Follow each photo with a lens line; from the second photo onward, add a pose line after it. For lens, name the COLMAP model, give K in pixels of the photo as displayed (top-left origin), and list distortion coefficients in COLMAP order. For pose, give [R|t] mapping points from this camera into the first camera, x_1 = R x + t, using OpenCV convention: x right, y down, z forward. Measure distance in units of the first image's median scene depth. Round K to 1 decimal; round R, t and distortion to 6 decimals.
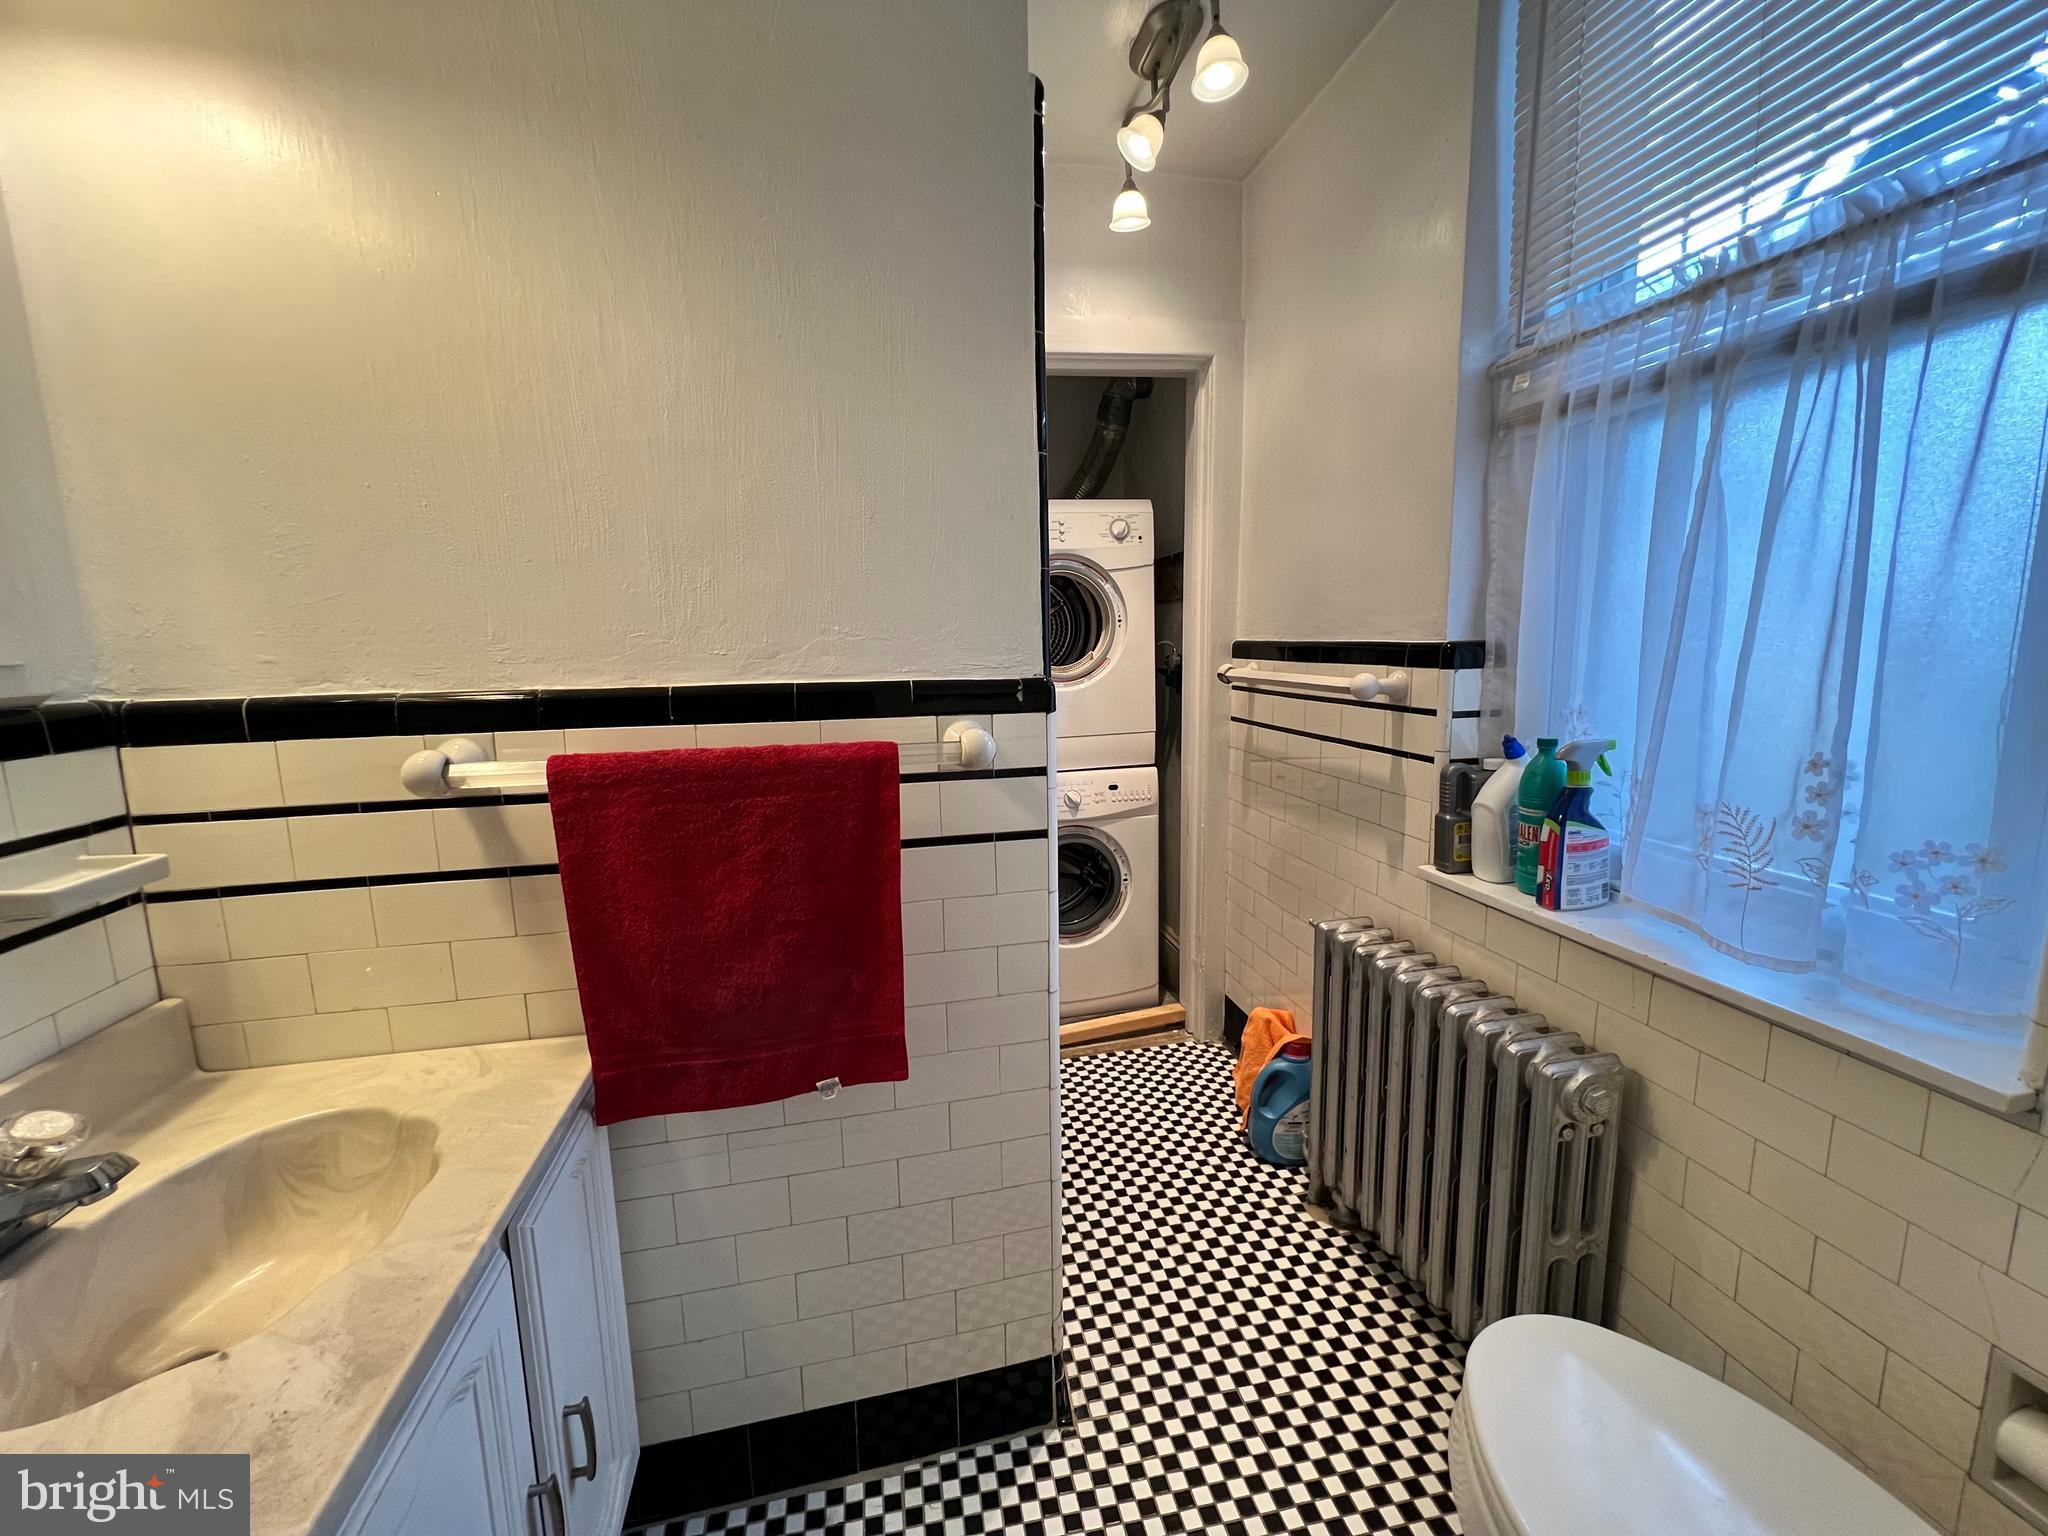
lens RADIAL K [[813.2, 0, 1028.2], [0, 813.2, 763.6], [0, 0, 1]] dist [-0.001436, -0.000042]
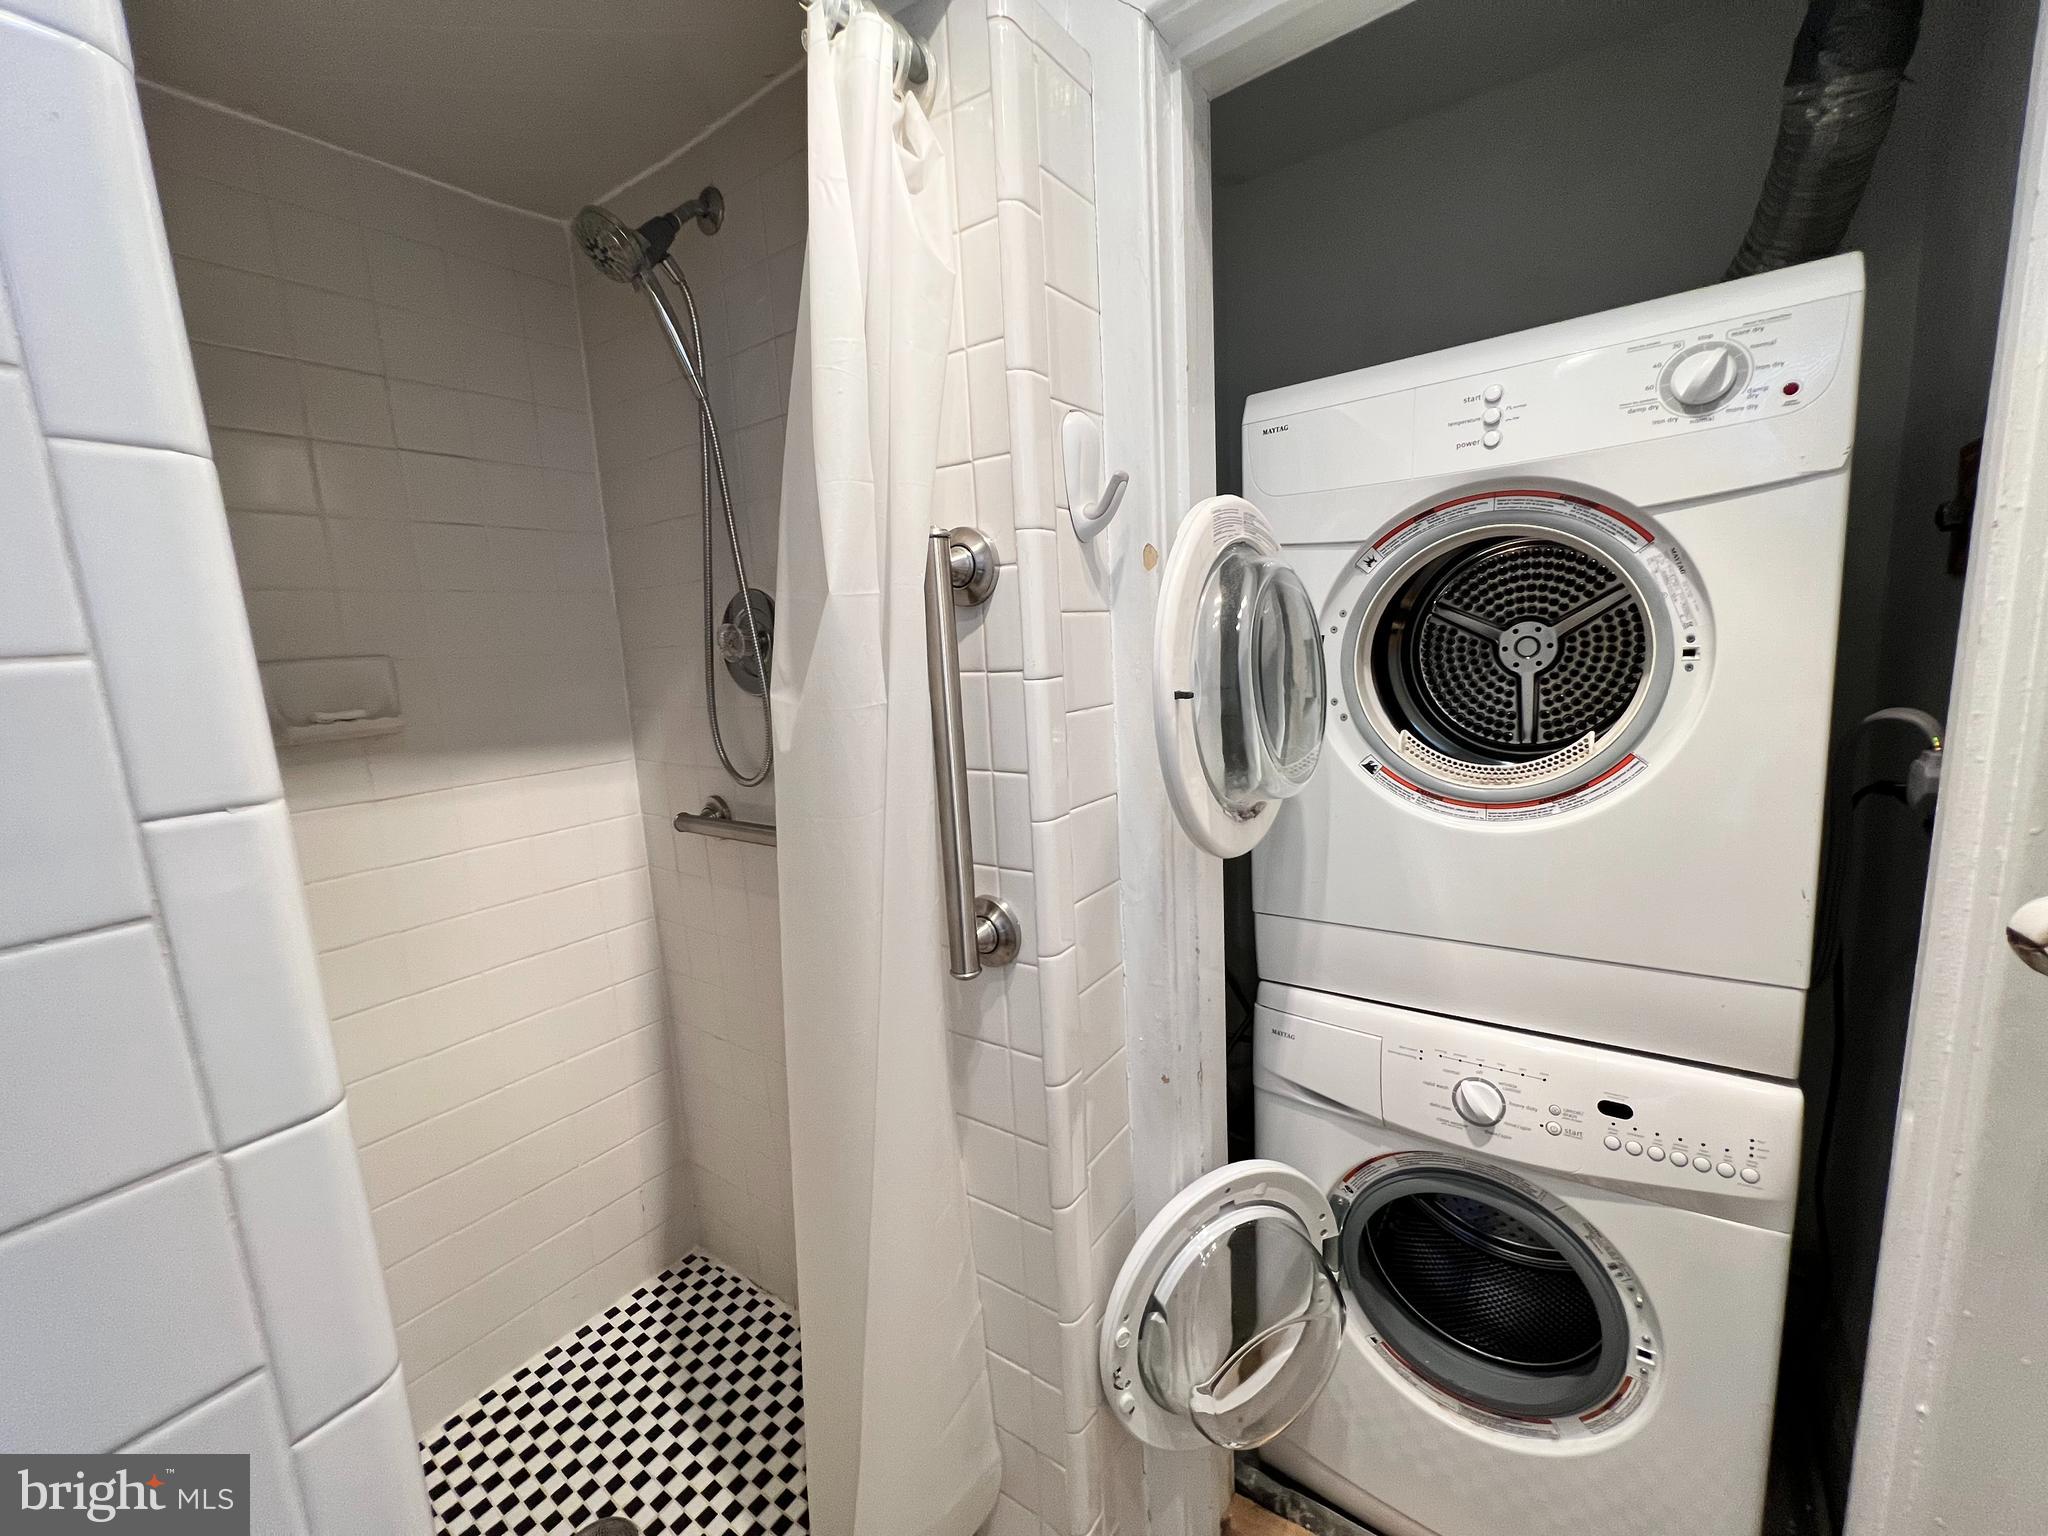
lens RADIAL K [[813.2, 0, 1019.6], [0, 813.2, 768.1], [0, 0, 1]] dist [-0.001436, -0.000042]
pose [[0.664092, 0.101515, -0.740727, 0.180404], [-0.065549, 0.994830, 0.077571, -0.133811], [0.744771, -0.002961, 0.667313, 0.556300]]
